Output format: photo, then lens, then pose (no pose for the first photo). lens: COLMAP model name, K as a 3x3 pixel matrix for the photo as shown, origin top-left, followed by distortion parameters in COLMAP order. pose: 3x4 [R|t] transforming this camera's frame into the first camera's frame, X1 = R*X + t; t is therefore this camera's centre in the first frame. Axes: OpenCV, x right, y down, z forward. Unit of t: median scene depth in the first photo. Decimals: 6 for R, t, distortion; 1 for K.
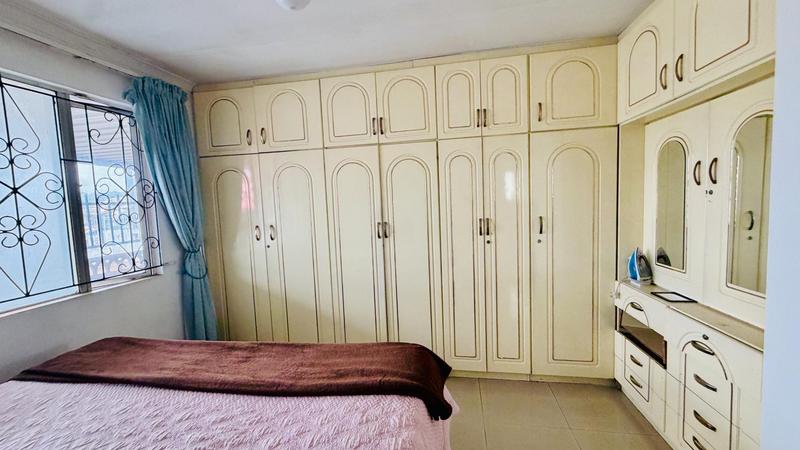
lens RADIAL K [[317.3, 0, 398.8], [0, 317.3, 224.3], [0, 0, 1]] dist [-0.001163, 0.000527]
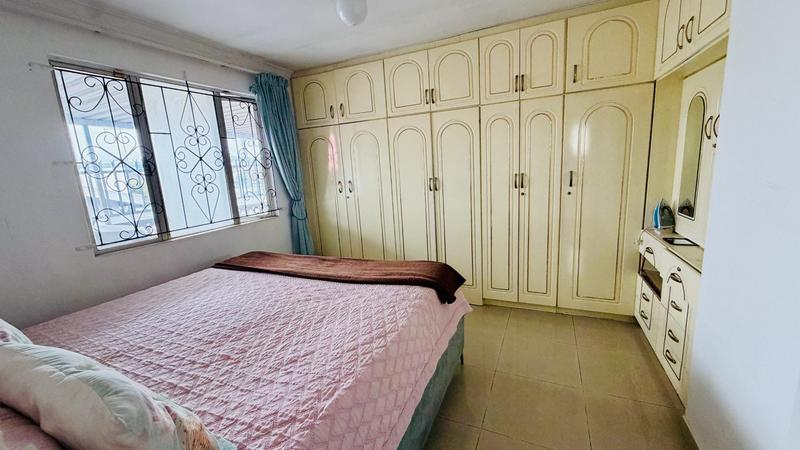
lens RADIAL K [[317.3, 0, 400.1], [0, 317.3, 224.7], [0, 0, 1]] dist [-0.001163, 0.000527]
pose [[0.968442, 0.028404, -0.247616, 0.146931], [0.003297, 0.991938, 0.126681, 0.019588], [0.249218, -0.123499, 0.960541, -0.257207]]
